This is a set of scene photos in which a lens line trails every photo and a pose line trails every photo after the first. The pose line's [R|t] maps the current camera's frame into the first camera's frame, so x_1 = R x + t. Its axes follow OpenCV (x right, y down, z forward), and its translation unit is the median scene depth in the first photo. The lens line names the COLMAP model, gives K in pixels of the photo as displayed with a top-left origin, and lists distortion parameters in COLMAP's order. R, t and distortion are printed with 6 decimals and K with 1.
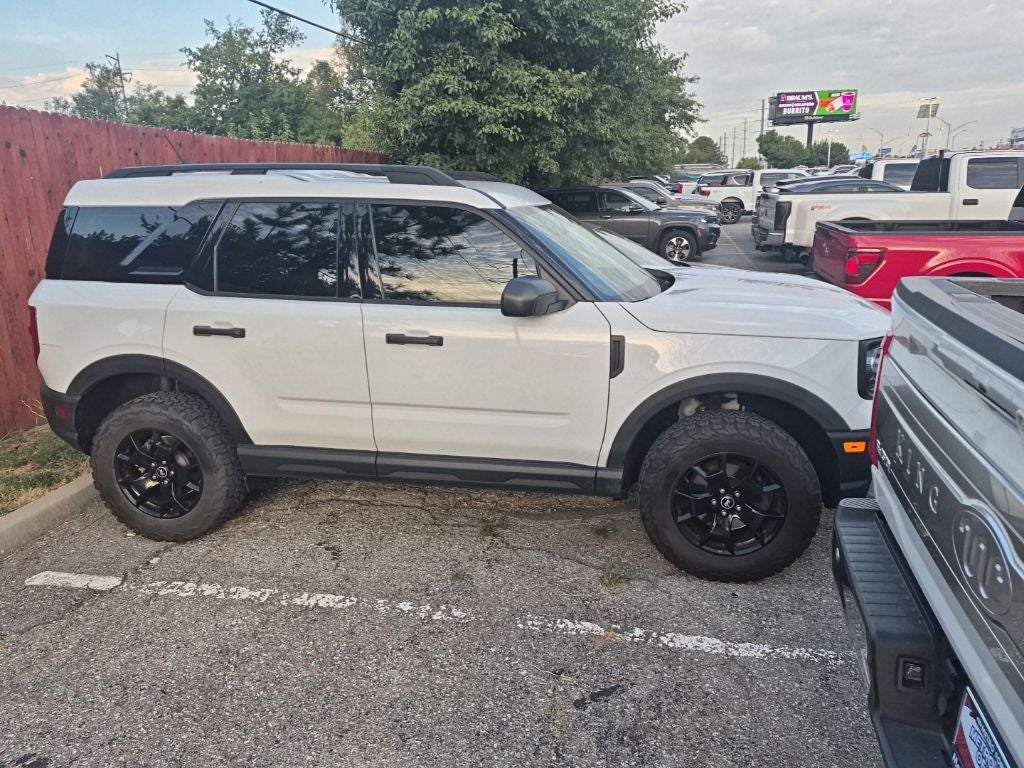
lens RADIAL K [[731.2, 0, 526.7], [0, 731.2, 373.5], [0, 0, 1]] dist [0.064840, -0.072375]
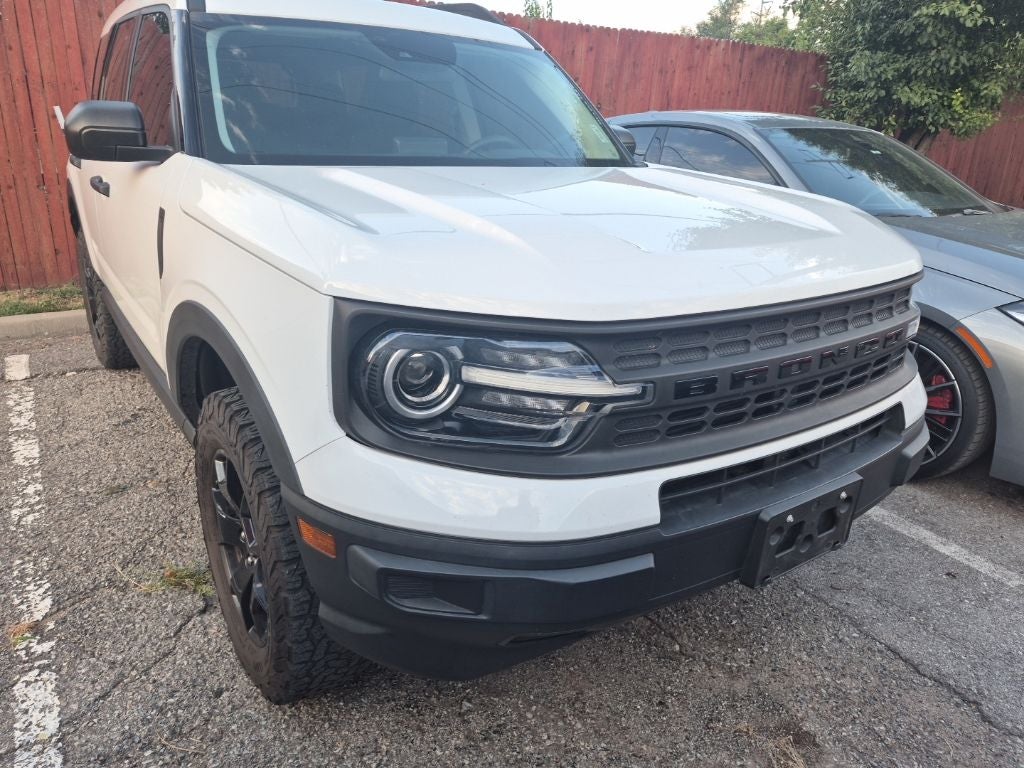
lens RADIAL K [[730.9, 0, 505.5], [0, 730.9, 385.1], [0, 0, 1]] dist [-0.002432, 0.010987]
pose [[0.698830, 0.288157, -0.654678, 0.639541], [-0.222803, 0.957422, 0.183581, -0.069409], [0.679703, 0.017572, 0.733277, 0.635029]]
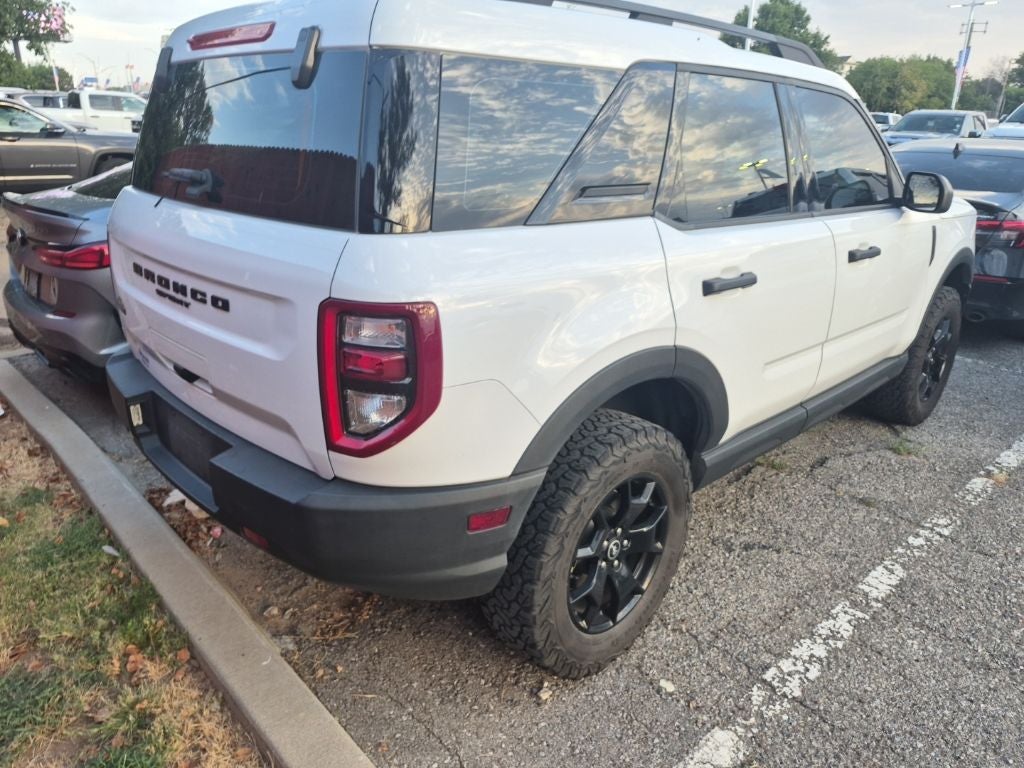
lens RADIAL K [[728.3, 0, 513.3], [0, 728.3, 368.0], [0, 0, 1]] dist [0.052875, -0.065285]
pose [[0.570100, -0.234358, 0.787441, -0.960090], [0.169117, 0.971401, 0.166670, -0.113120], [-0.803981, 0.038151, 0.593430, 0.725232]]
